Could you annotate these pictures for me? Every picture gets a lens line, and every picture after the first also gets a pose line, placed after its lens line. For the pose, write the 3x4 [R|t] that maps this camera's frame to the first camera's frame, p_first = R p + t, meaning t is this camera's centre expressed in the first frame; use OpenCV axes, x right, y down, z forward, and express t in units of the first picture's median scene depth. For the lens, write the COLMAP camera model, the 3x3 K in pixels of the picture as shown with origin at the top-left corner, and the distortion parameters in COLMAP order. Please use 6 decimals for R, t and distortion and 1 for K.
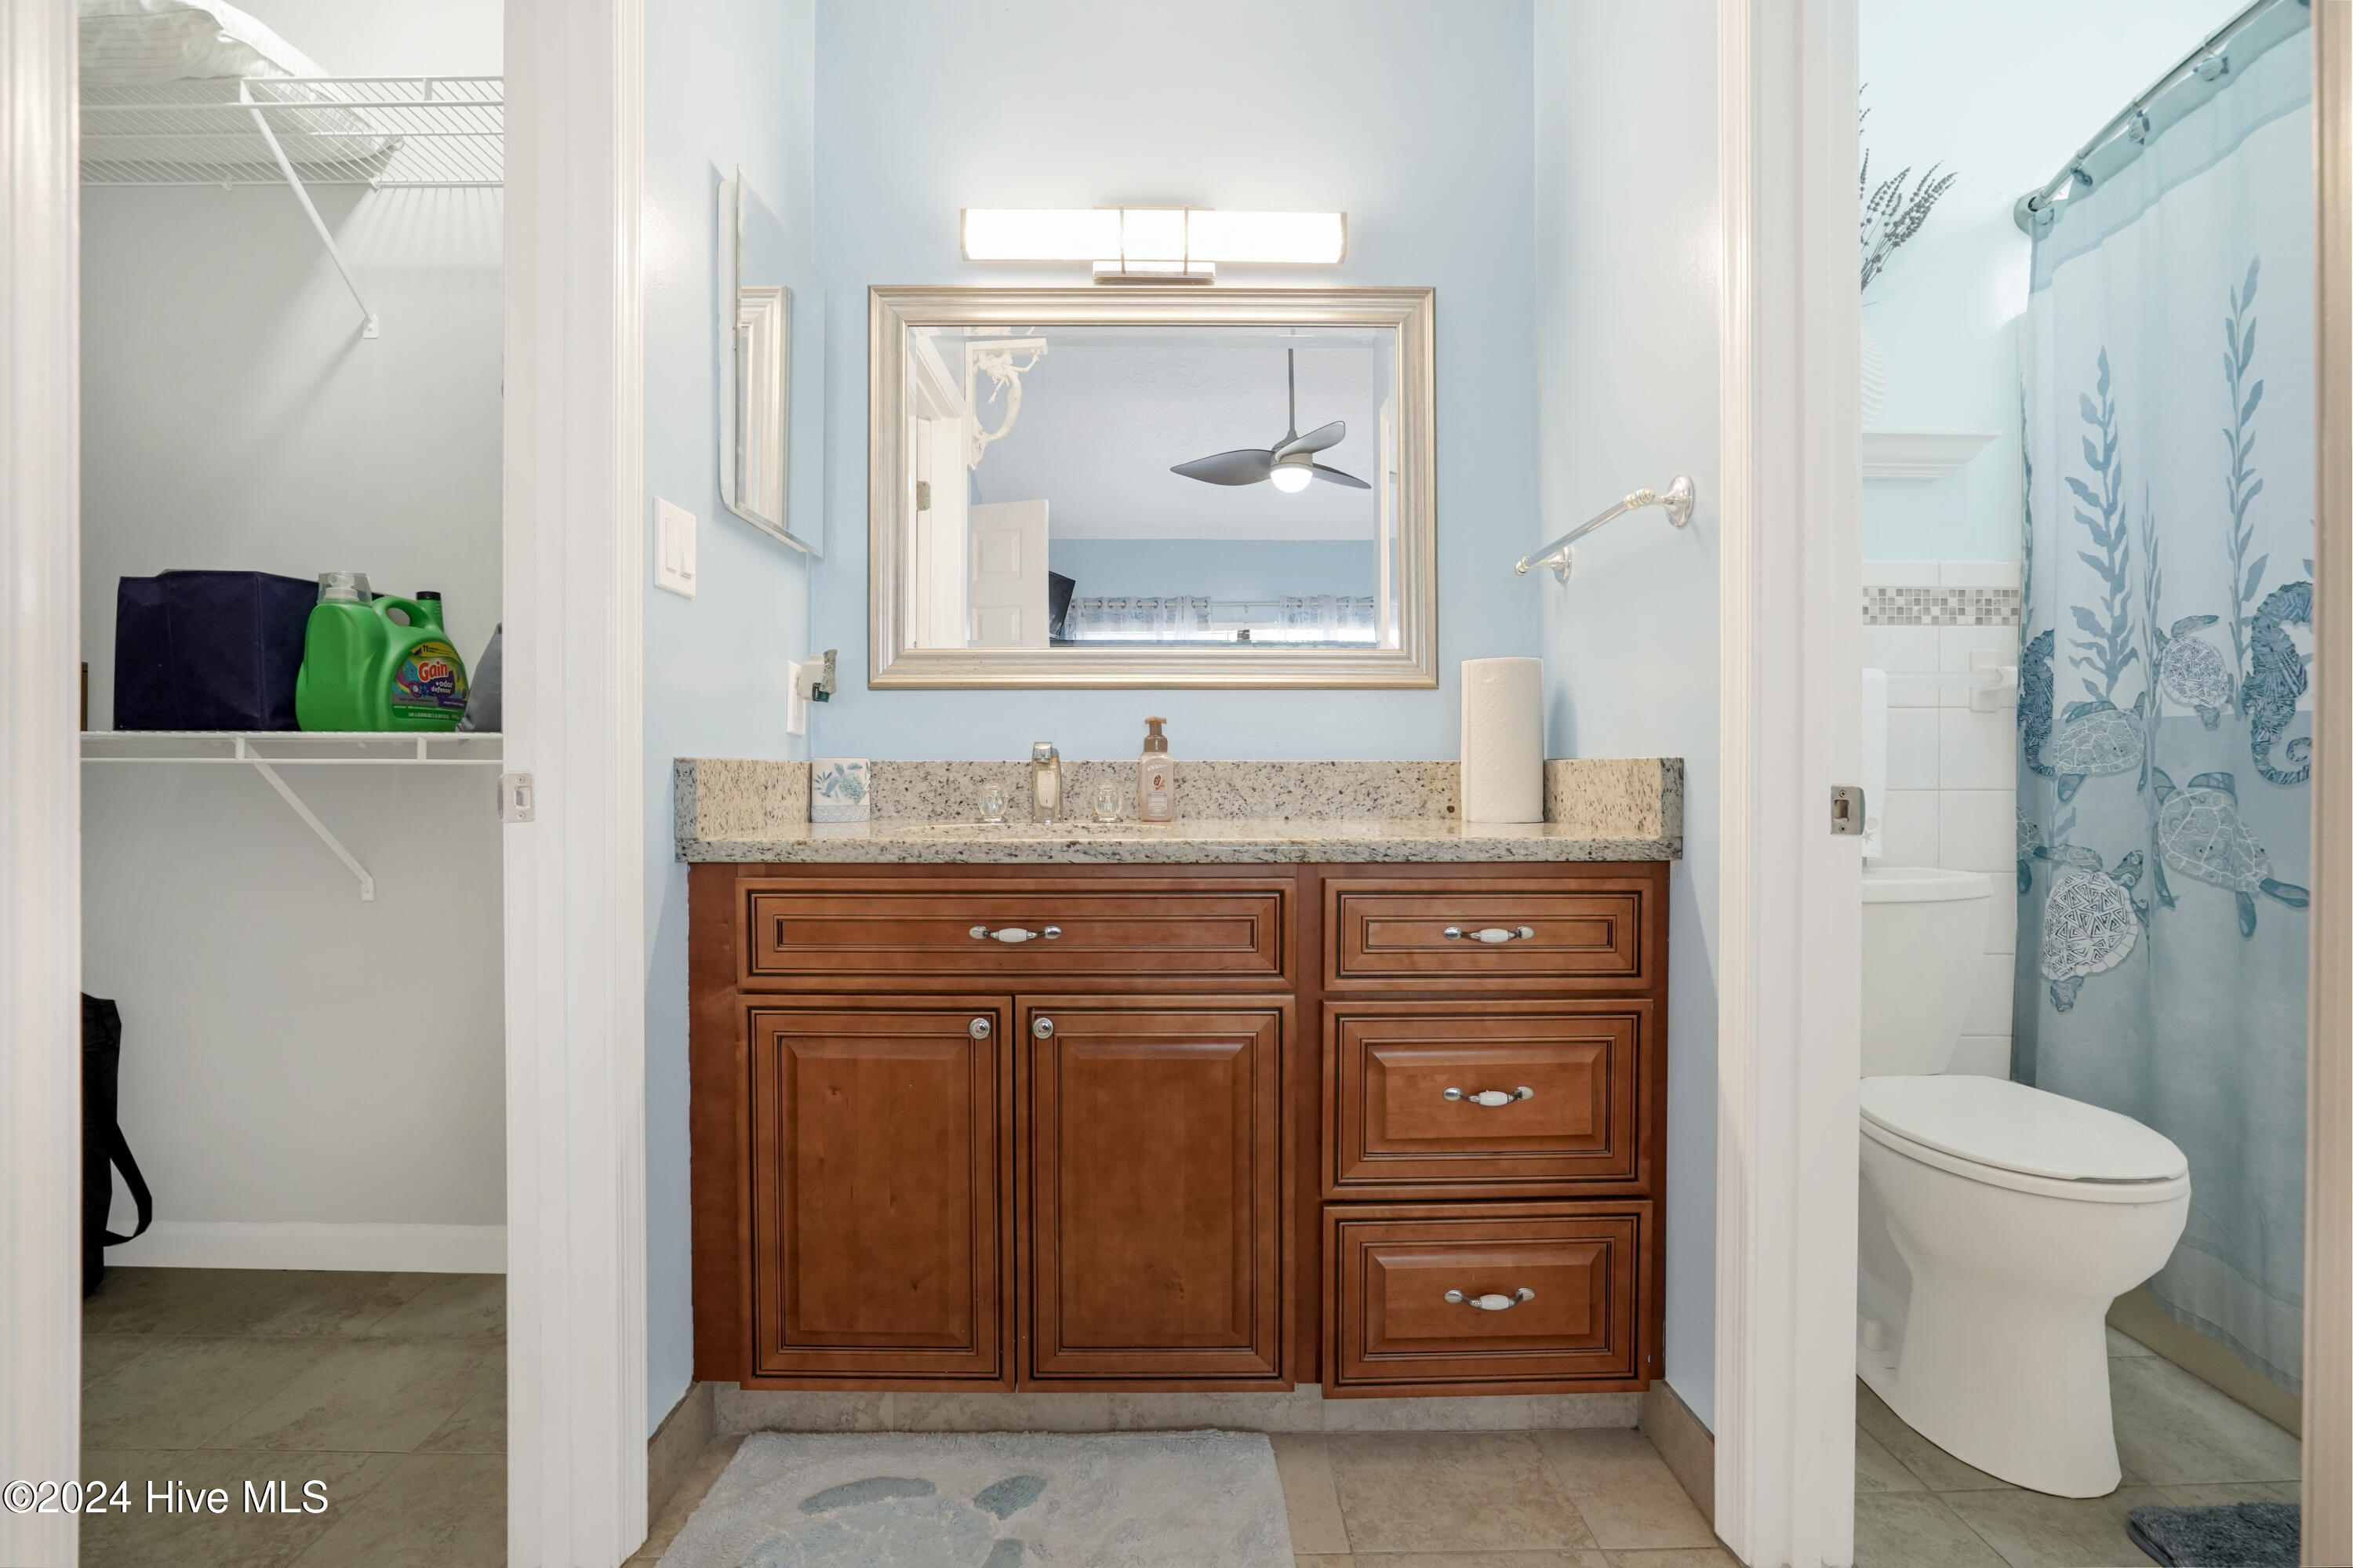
lens RADIAL K [[1096.9, 0, 1166.7], [0, 1096.9, 767.4], [0, 0, 1]] dist [-0.049708, 0.018404]
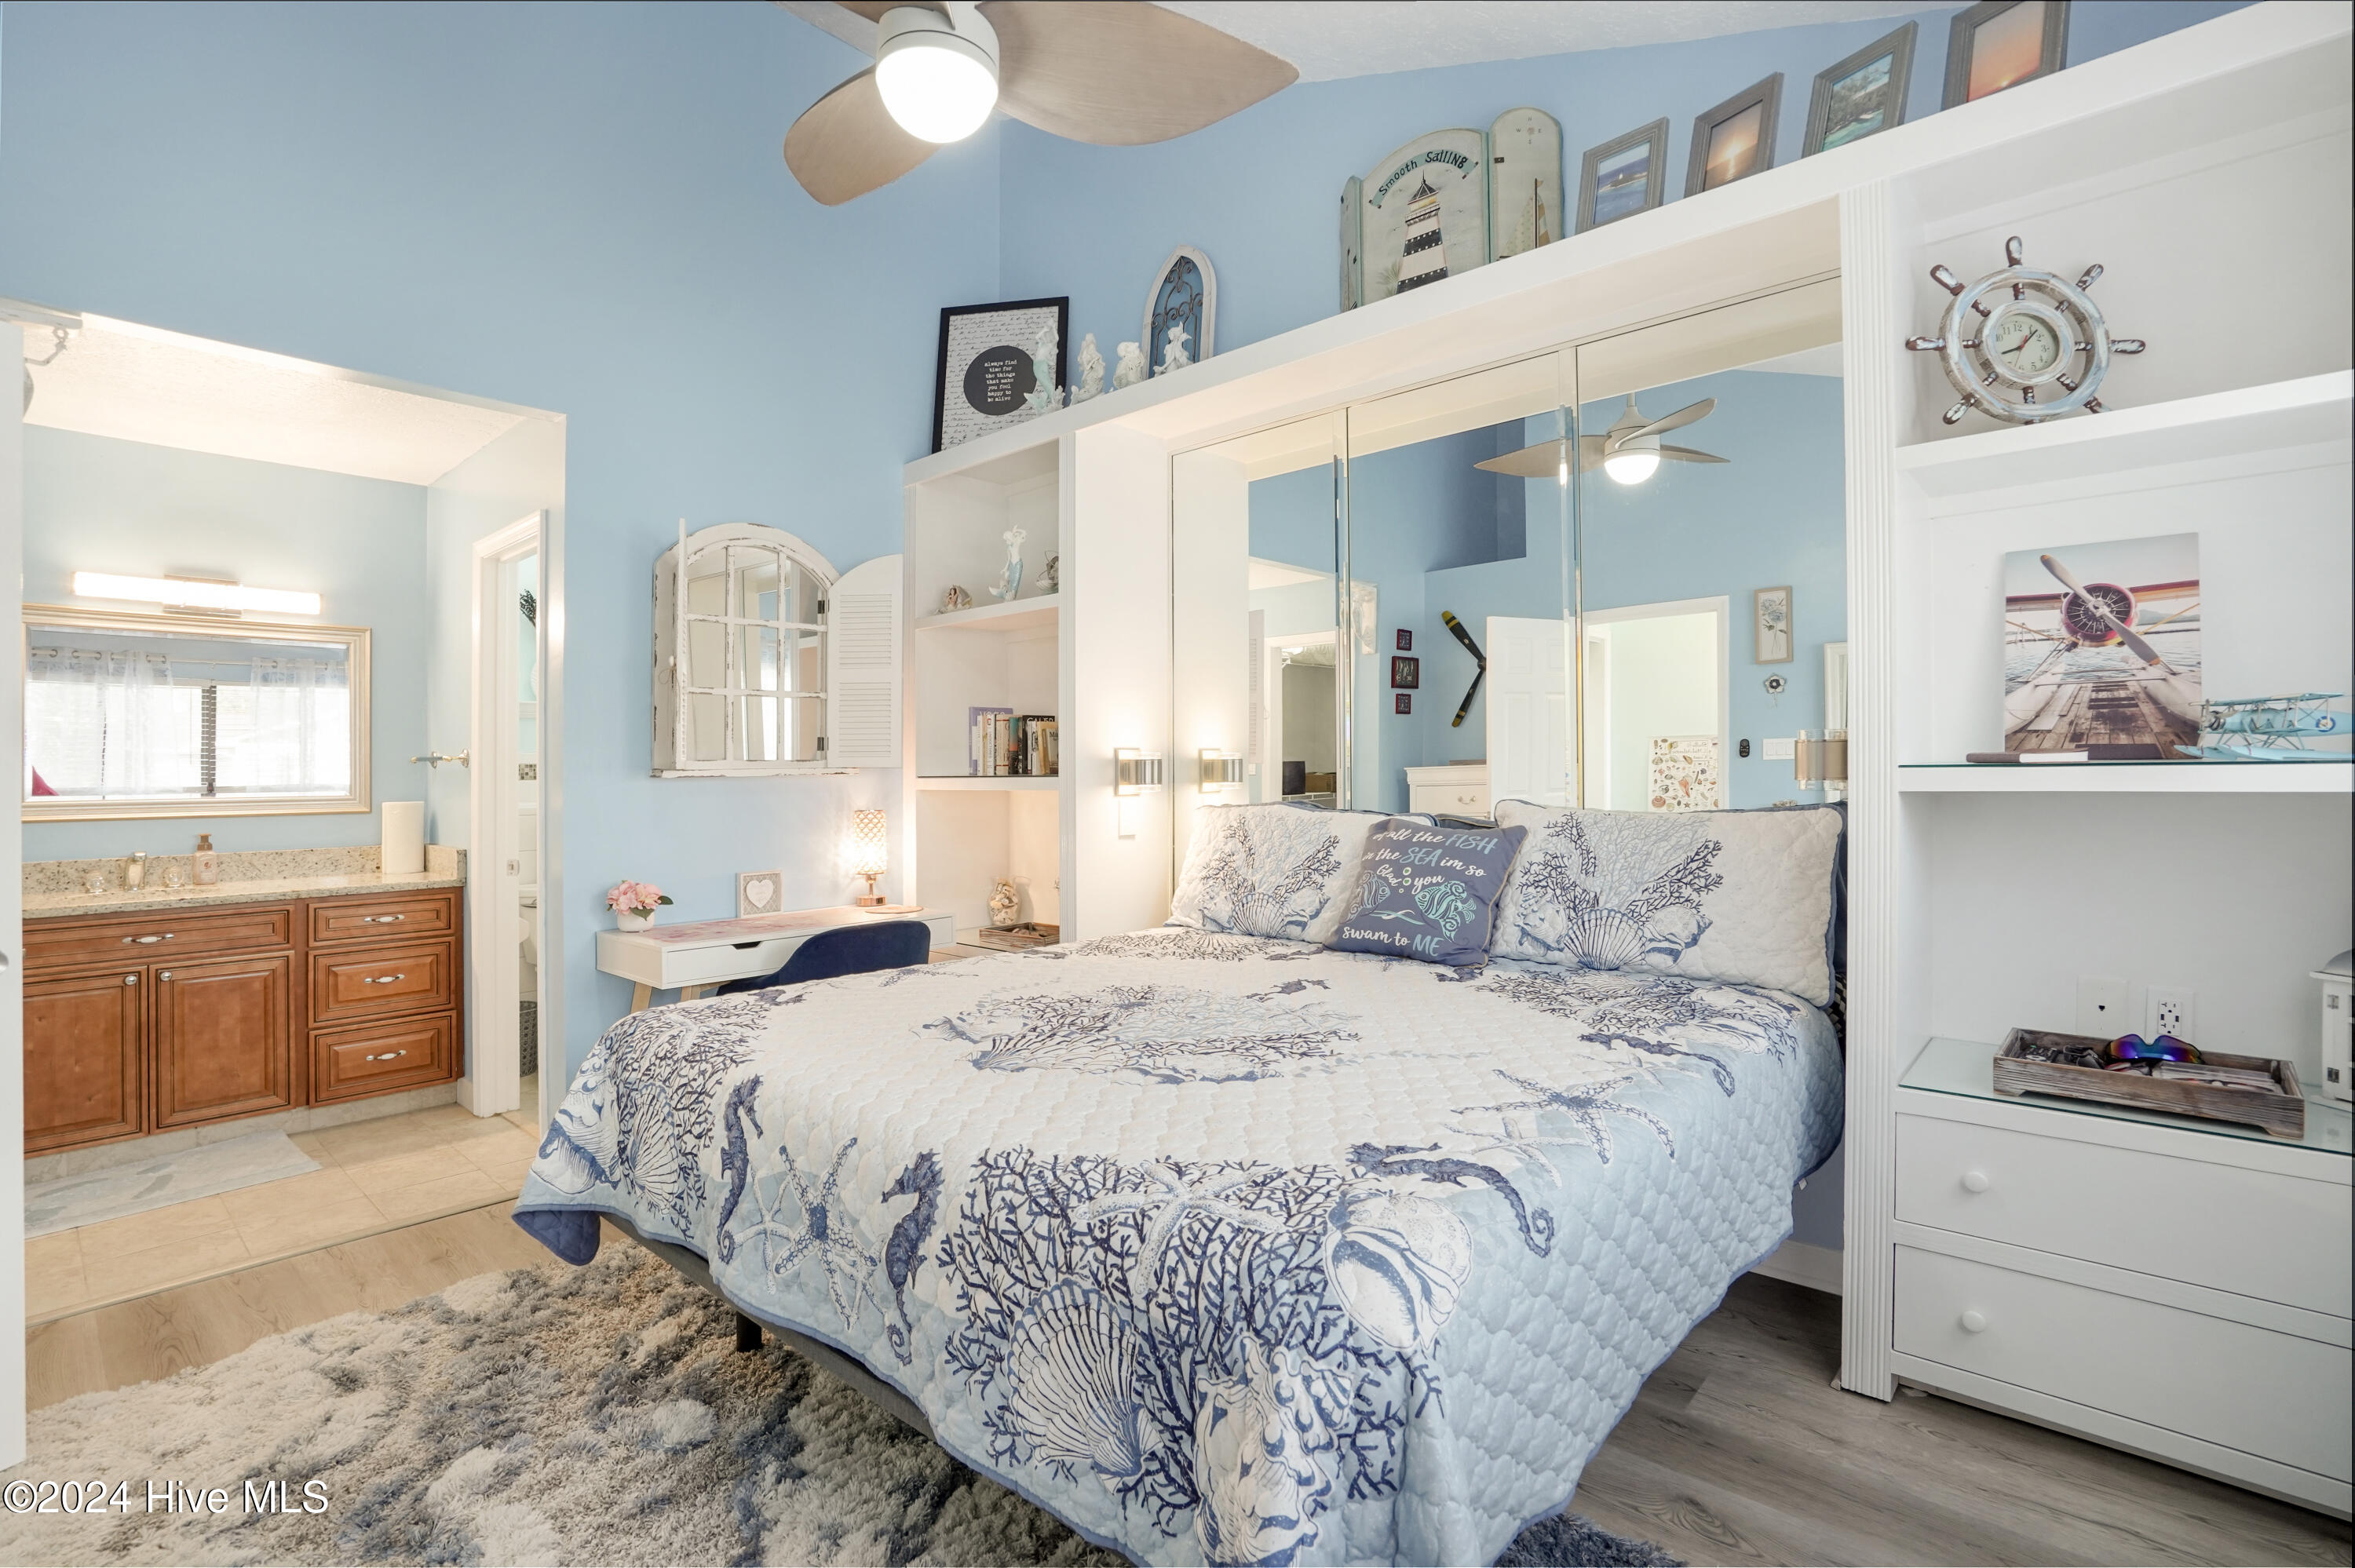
lens RADIAL K [[1097.7, 0, 1167.5], [0, 1097.7, 745.5], [0, 0, 1]] dist [-0.049708, 0.018404]
pose [[0.677979, 0.006582, 0.735051, -0.315621], [0.013426, 0.999682, -0.021336, -0.176582], [-0.734958, 0.024334, 0.677676, -2.048230]]
